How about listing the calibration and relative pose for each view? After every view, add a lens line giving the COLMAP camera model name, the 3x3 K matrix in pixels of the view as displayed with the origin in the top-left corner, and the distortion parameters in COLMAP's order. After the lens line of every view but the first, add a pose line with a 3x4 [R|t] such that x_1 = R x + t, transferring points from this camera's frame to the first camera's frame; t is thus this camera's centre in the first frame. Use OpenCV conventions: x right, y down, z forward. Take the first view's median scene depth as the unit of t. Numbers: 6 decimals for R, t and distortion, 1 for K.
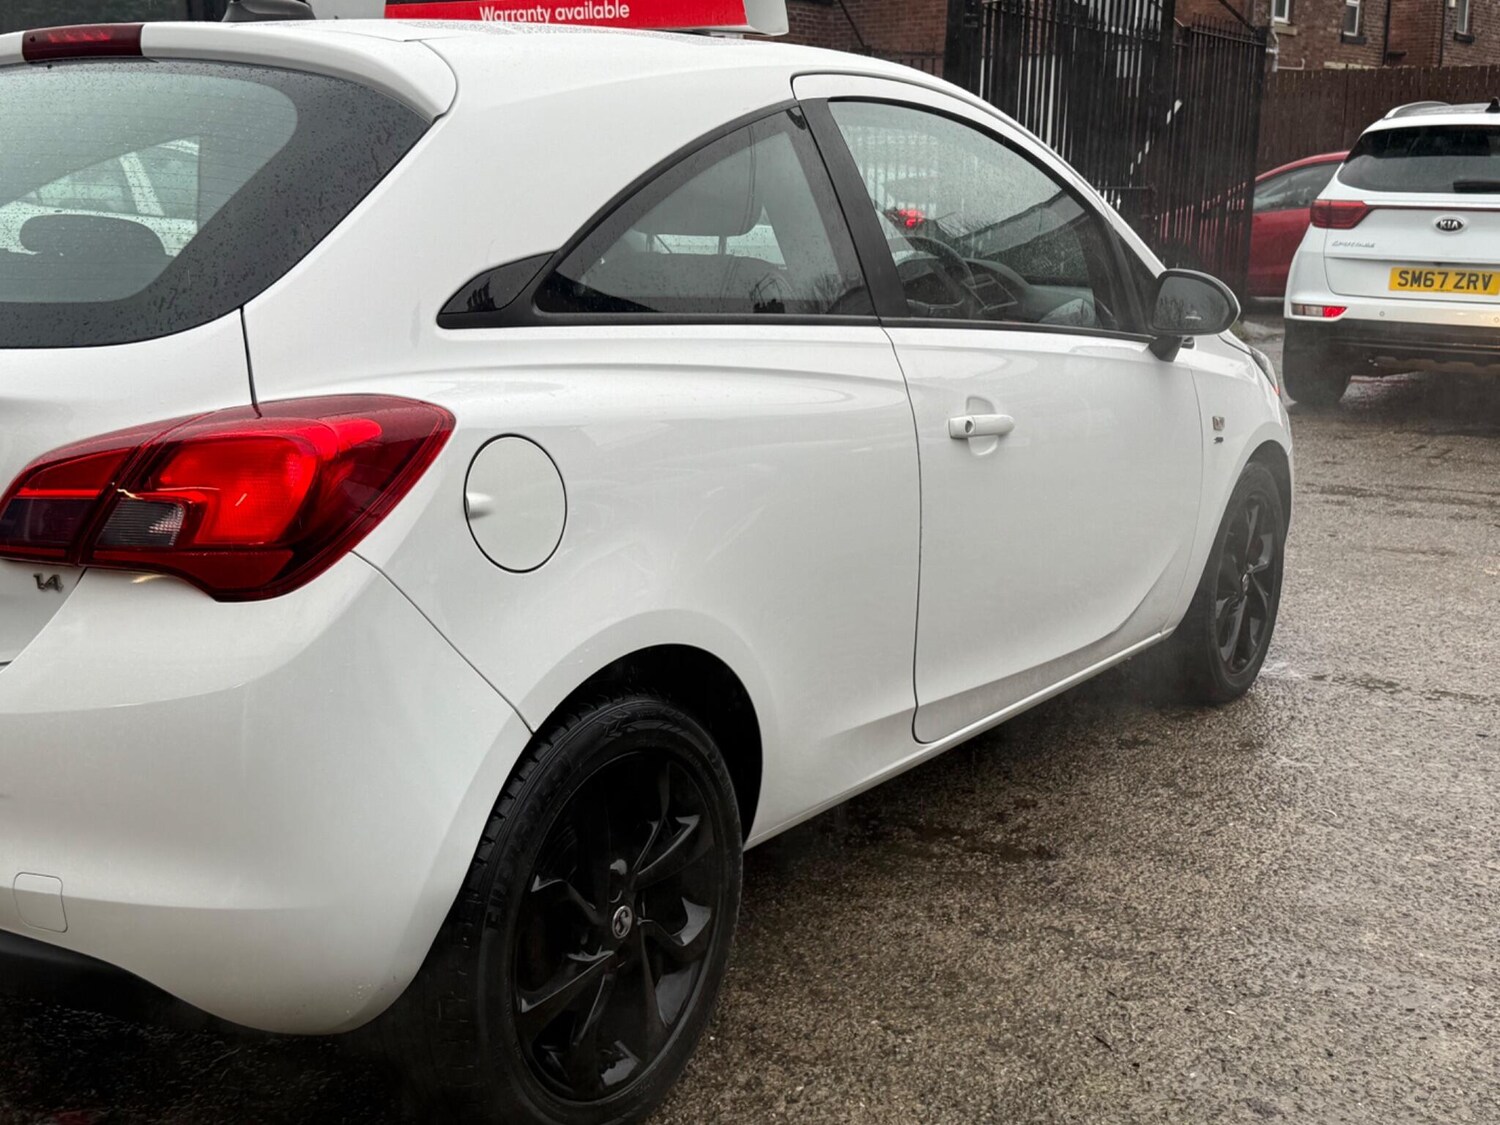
lens RADIAL K [[1784.4, 0, 747.1], [0, 1784.4, 570.3], [0, 0, 1]] dist [0.218880, -0.502658]
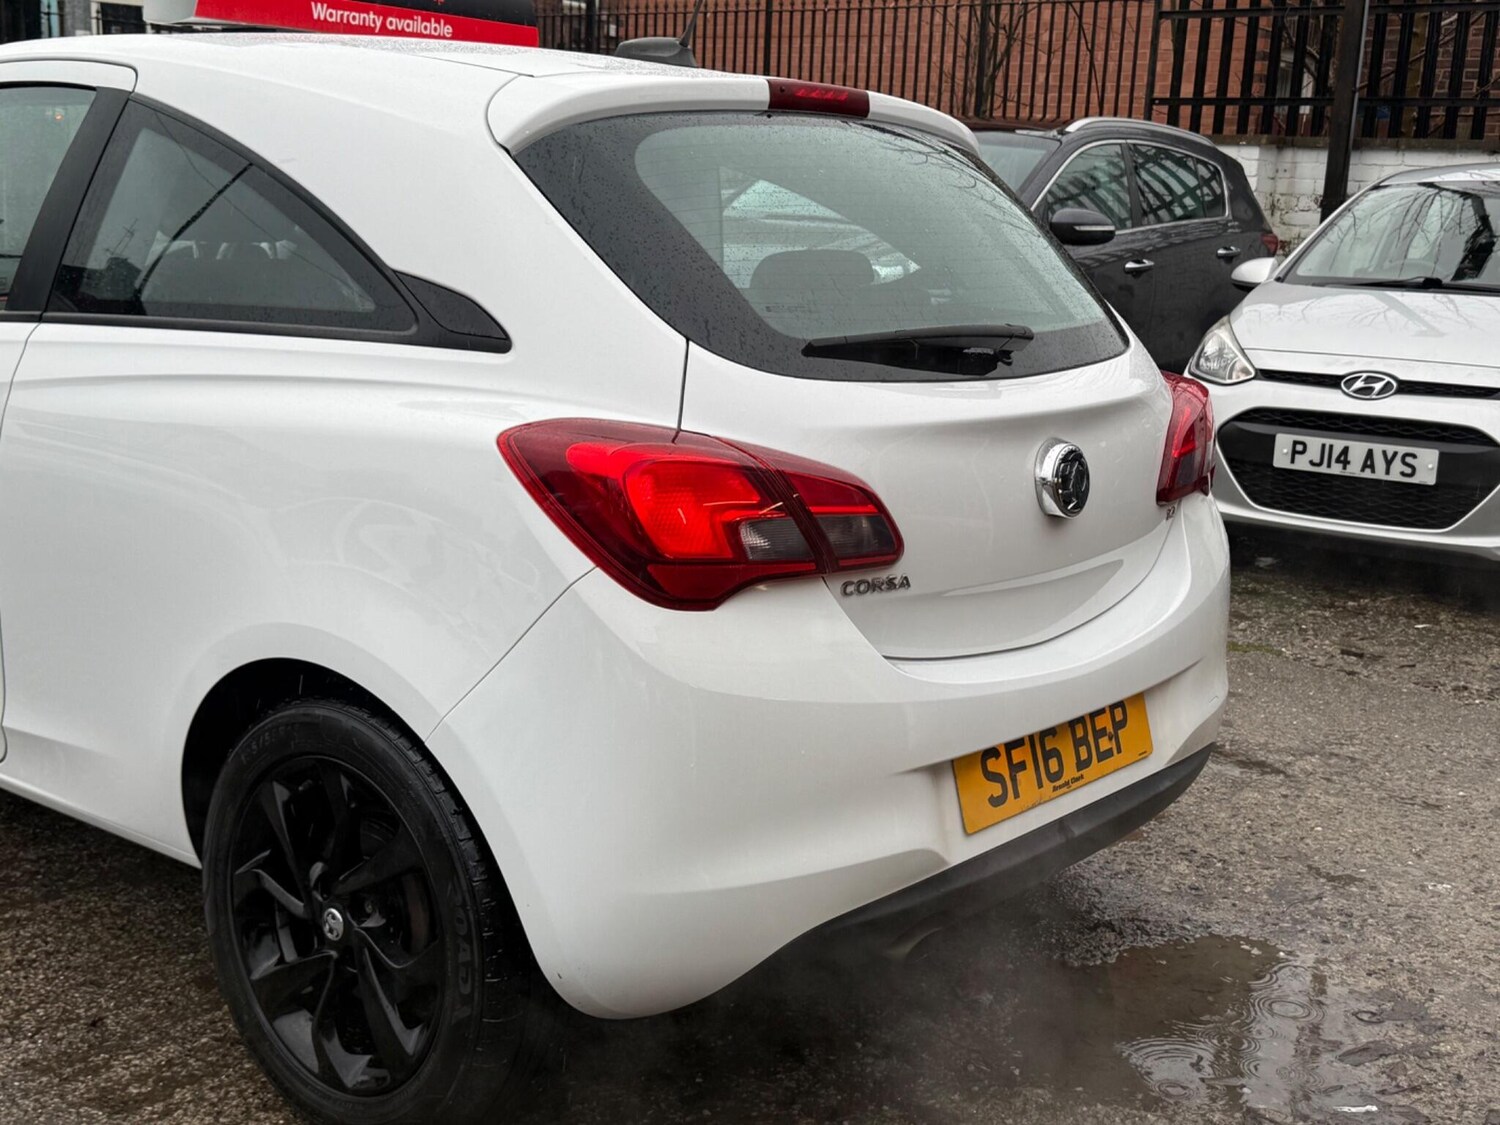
lens RADIAL K [[1784.4, 0, 747.1], [0, 1784.4, 570.3], [0, 0, 1]] dist [0.218880, -0.502658]
pose [[0.118390, -0.210461, 0.970407, -1.294550], [0.159621, 0.968604, 0.190596, -0.196885], [-0.980054, 0.132332, 0.148267, 0.793728]]
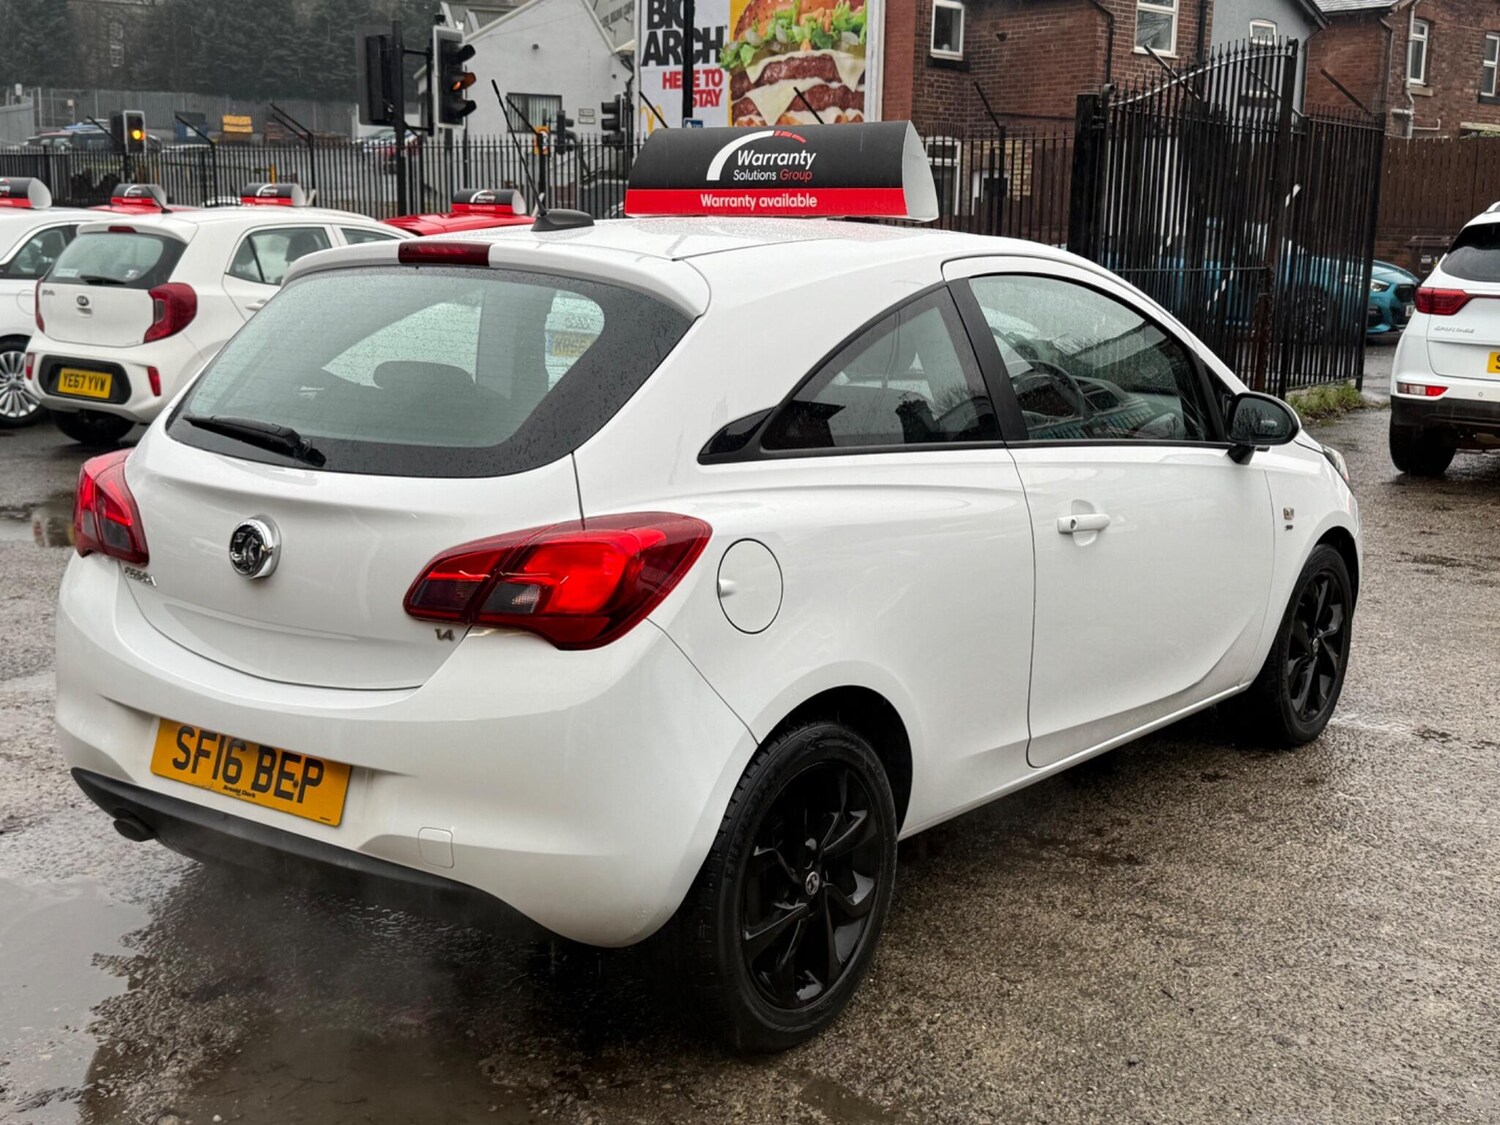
lens RADIAL K [[1784.4, 0, 747.1], [0, 1784.4, 570.3], [0, 0, 1]] dist [0.218880, -0.502658]
pose [[0.997410, 0.018001, -0.069635, -0.022205], [-0.019611, 0.999554, -0.022508, -0.012885], [0.069199, 0.023815, 0.997319, -0.329532]]
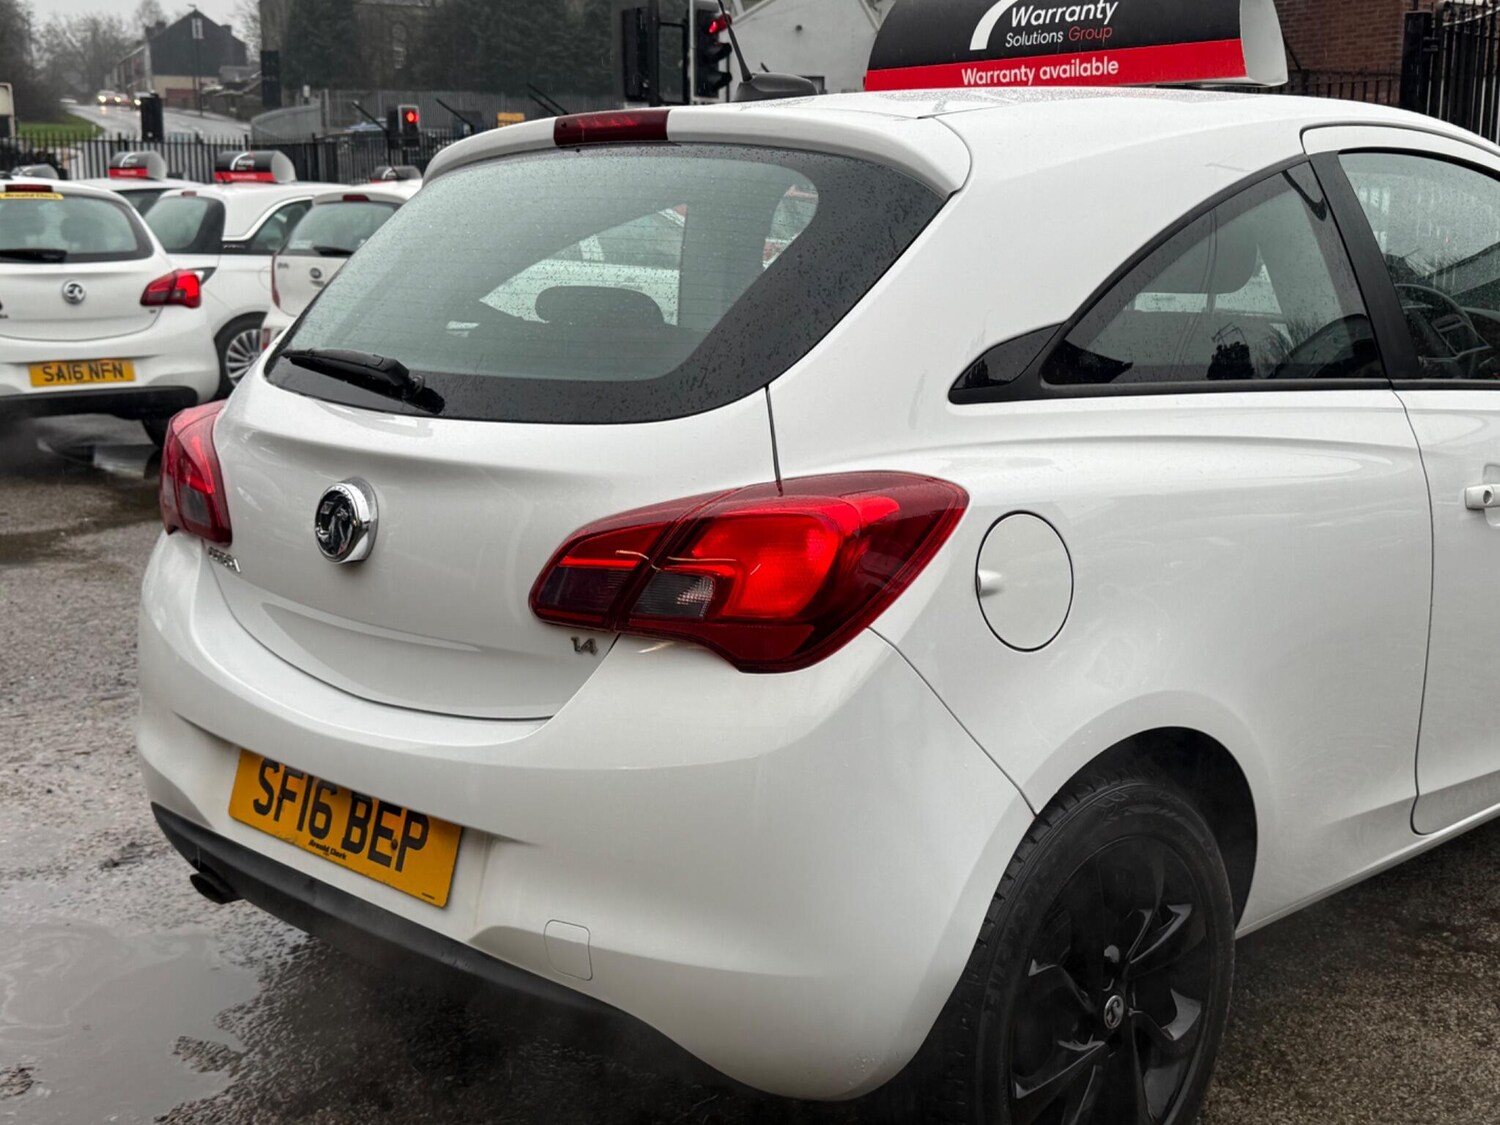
lens RADIAL K [[1784.4, 0, 747.1], [0, 1784.4, 570.3], [0, 0, 1]] dist [0.218880, -0.502658]
pose [[0.976877, 0.027597, -0.212012, -0.050307], [-0.030999, 0.999438, -0.012738, -0.019002], [0.211541, 0.019016, 0.977184, 0.000139]]
